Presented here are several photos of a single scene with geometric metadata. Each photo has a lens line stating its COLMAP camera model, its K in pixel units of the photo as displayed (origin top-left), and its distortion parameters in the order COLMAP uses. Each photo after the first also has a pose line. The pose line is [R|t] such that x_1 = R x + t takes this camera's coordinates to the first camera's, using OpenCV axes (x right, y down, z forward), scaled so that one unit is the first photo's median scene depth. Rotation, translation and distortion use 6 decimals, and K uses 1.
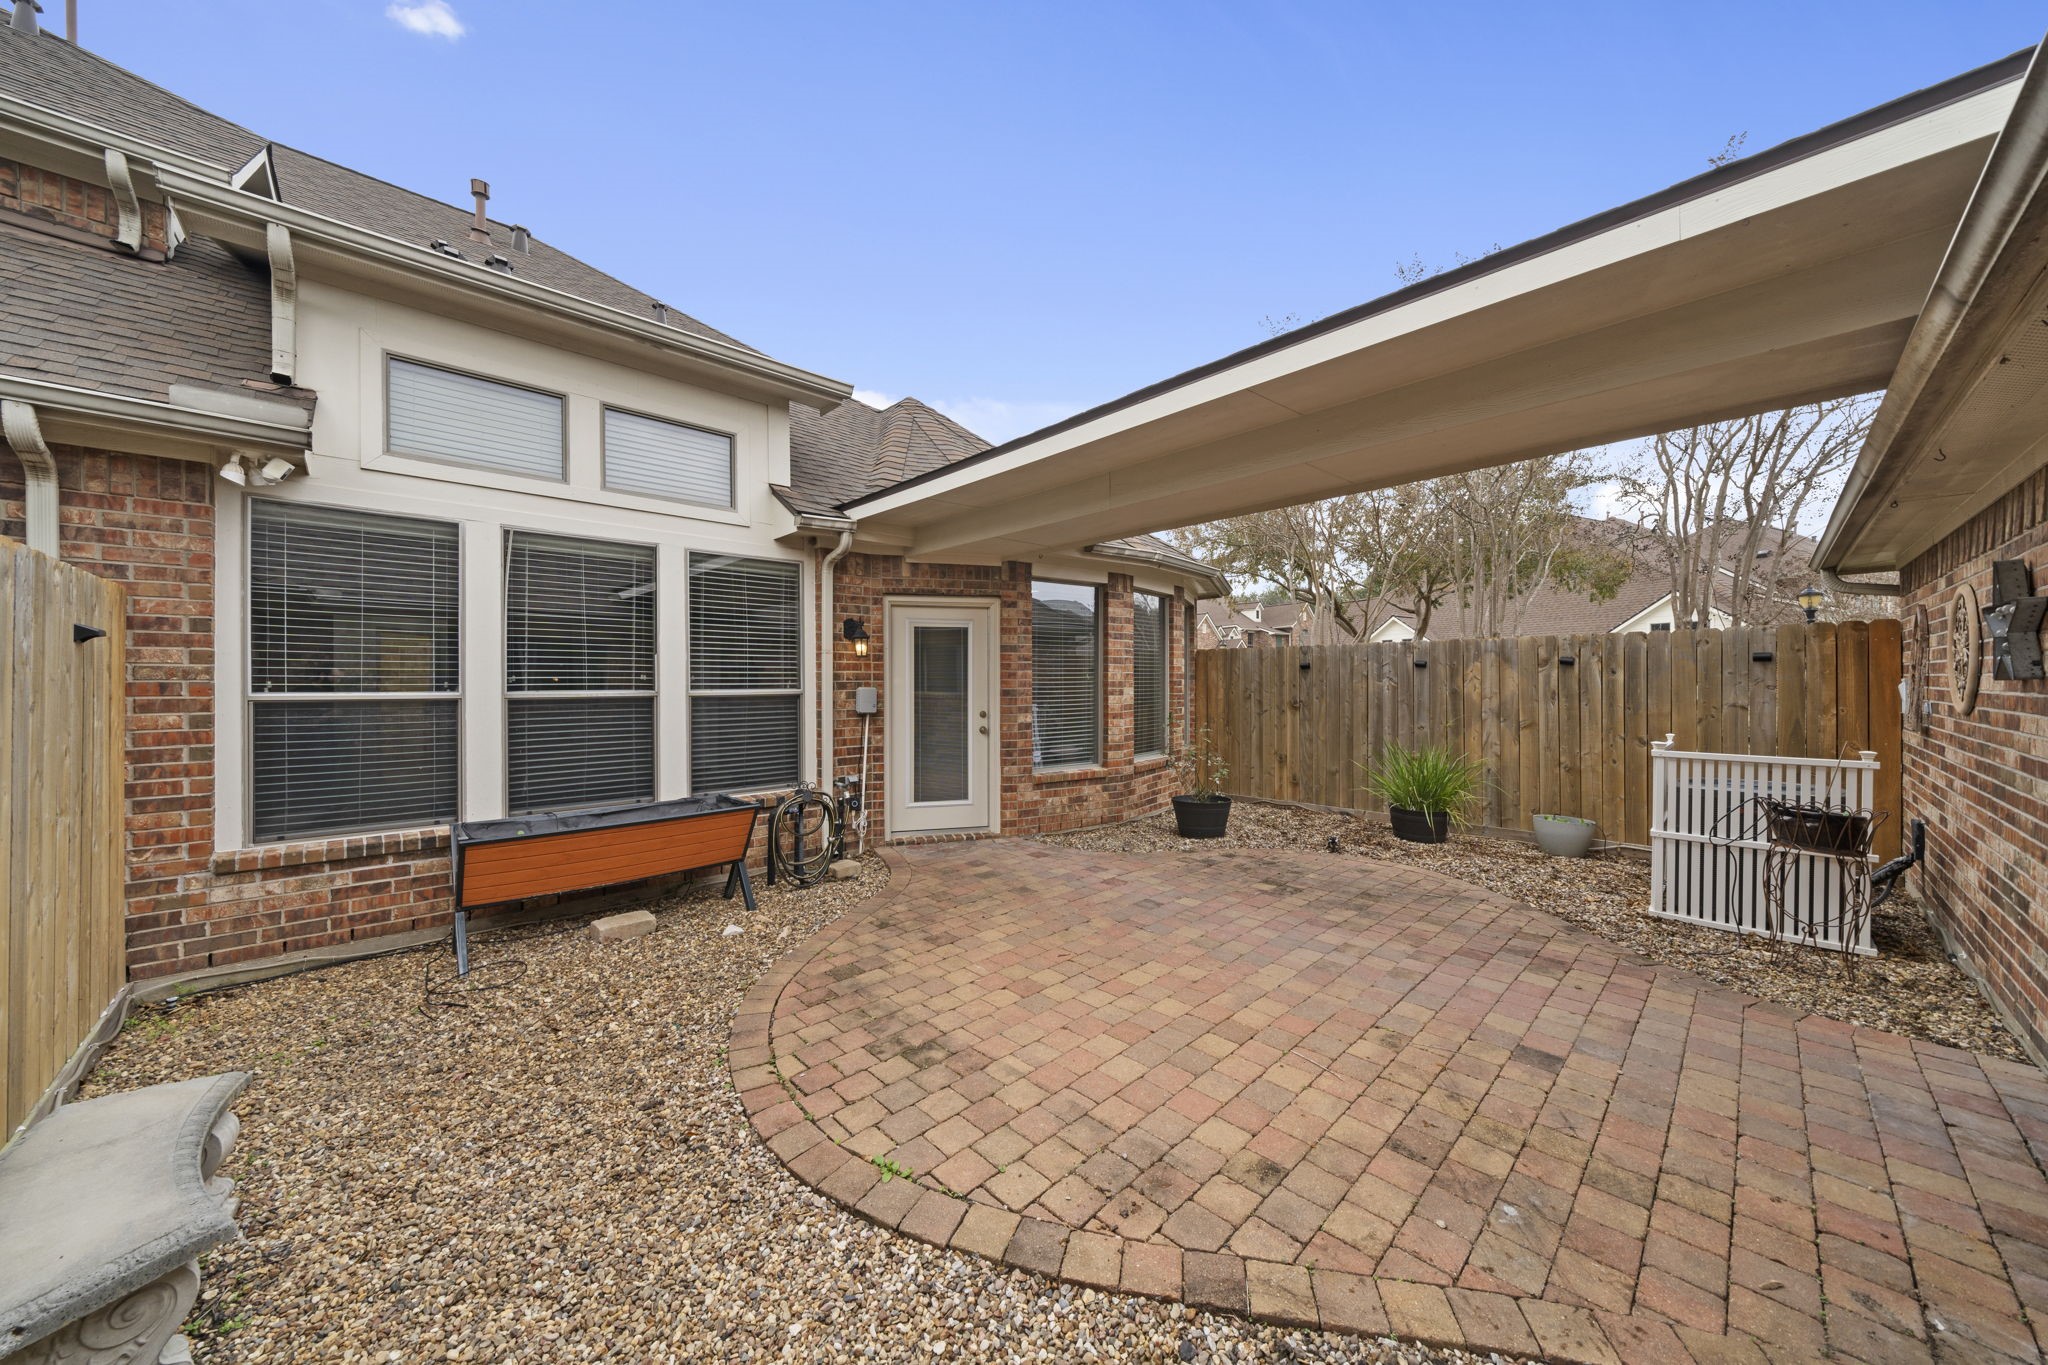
lens RADIAL K [[692.7, 0, 1017.3], [0, 692.7, 687.5], [0, 0, 1]] dist [-0.002772, -0.000083]
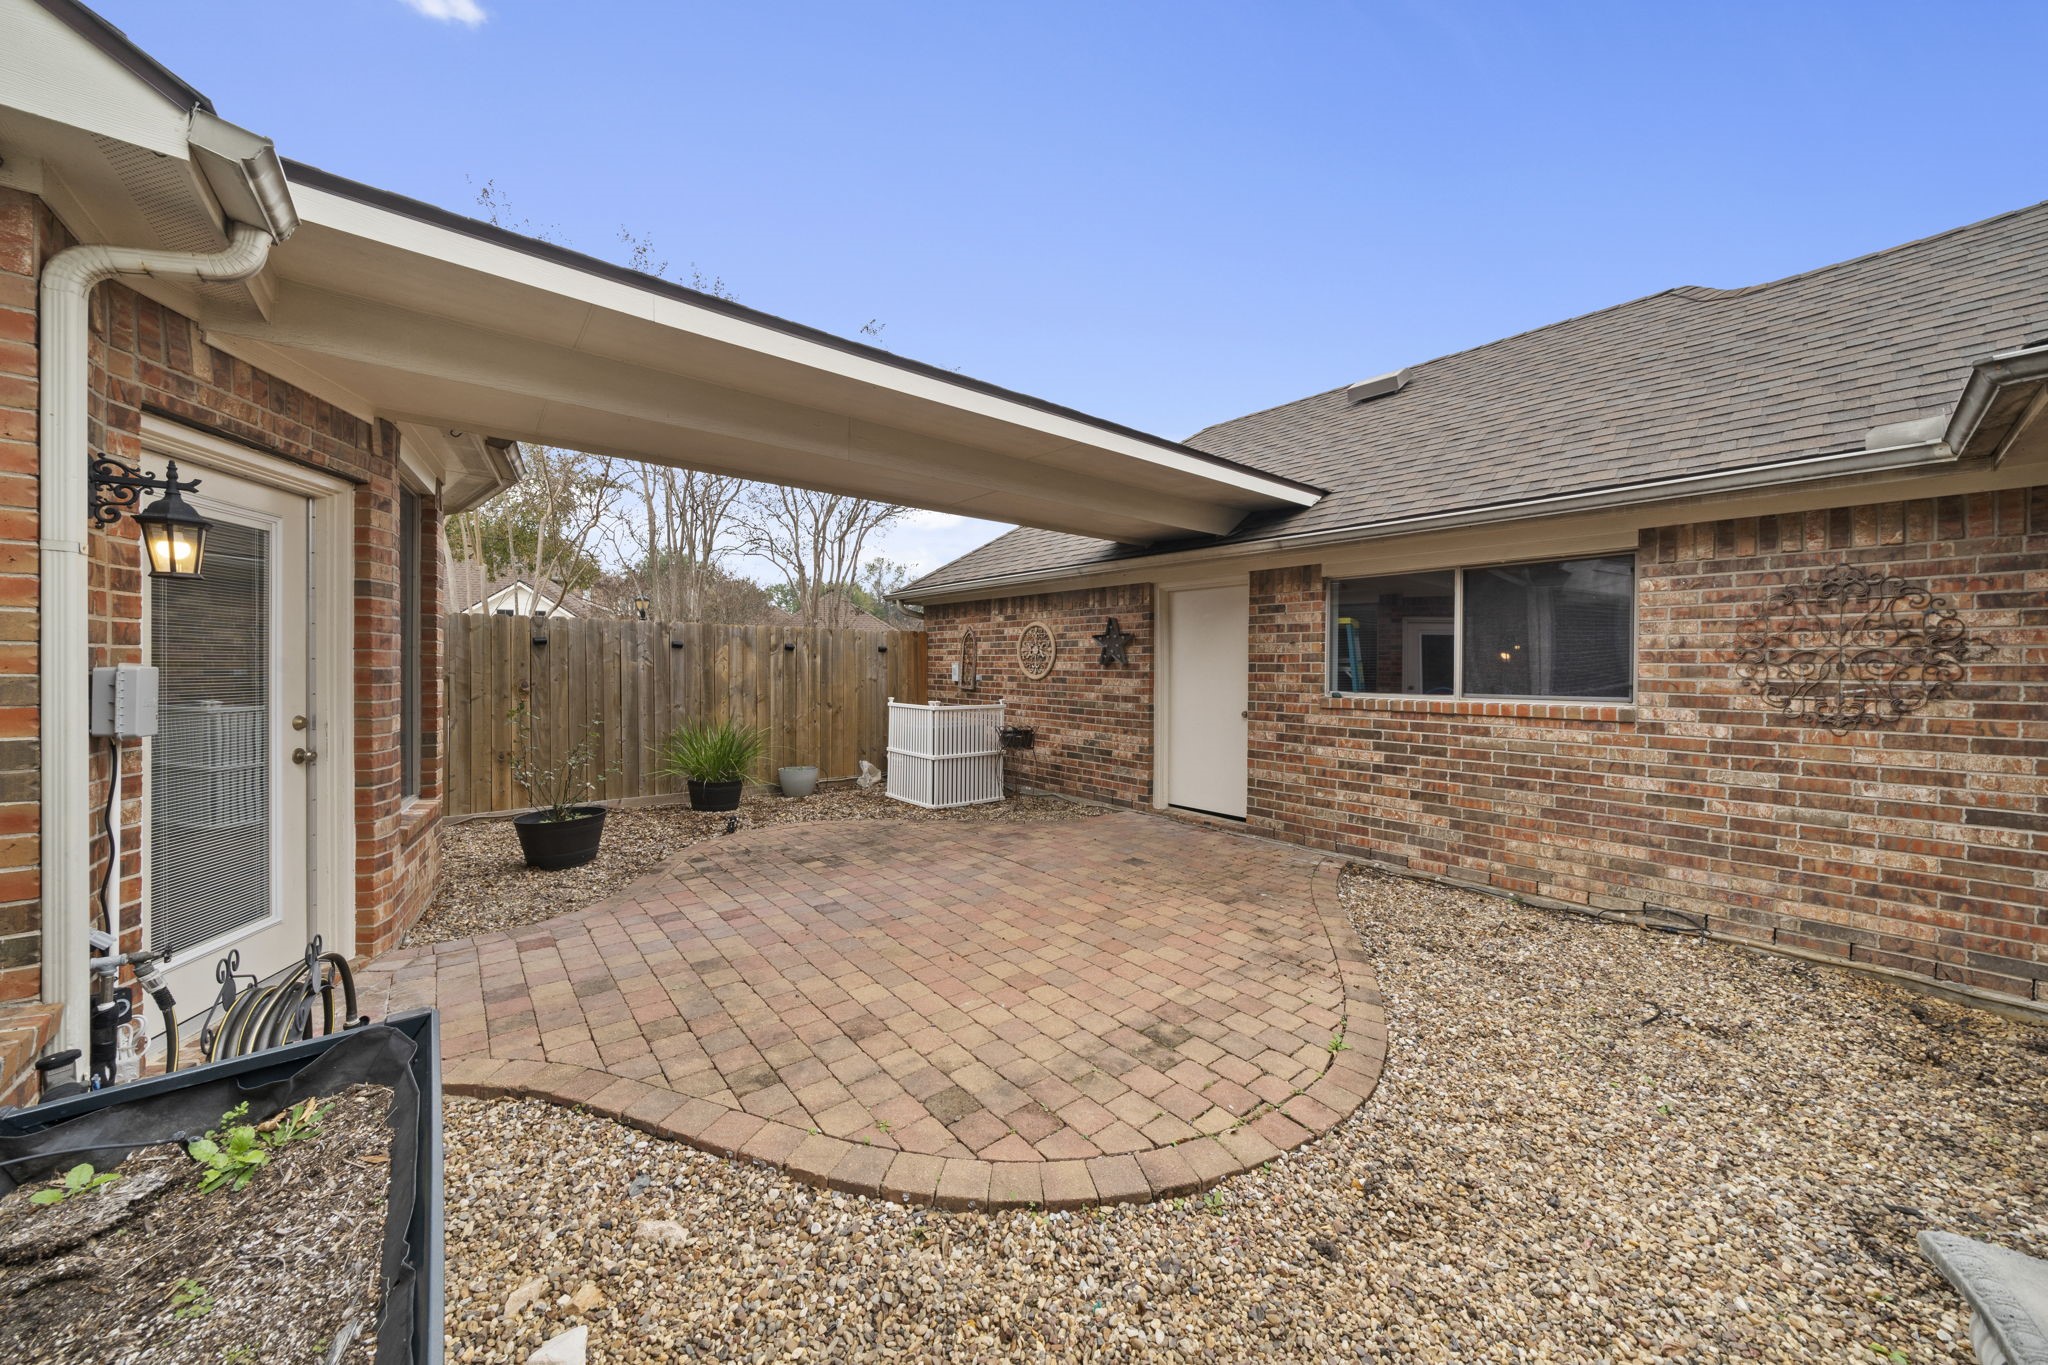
lens RADIAL K [[692.7, 0, 1019.1], [0, 692.7, 674.8], [0, 0, 1]] dist [-0.002772, -0.000083]
pose [[0.071092, -0.008396, 0.997434, -0.743446], [-0.002869, 0.999959, 0.008622, 0.001195], [-0.997466, -0.003474, 0.071065, 0.745365]]
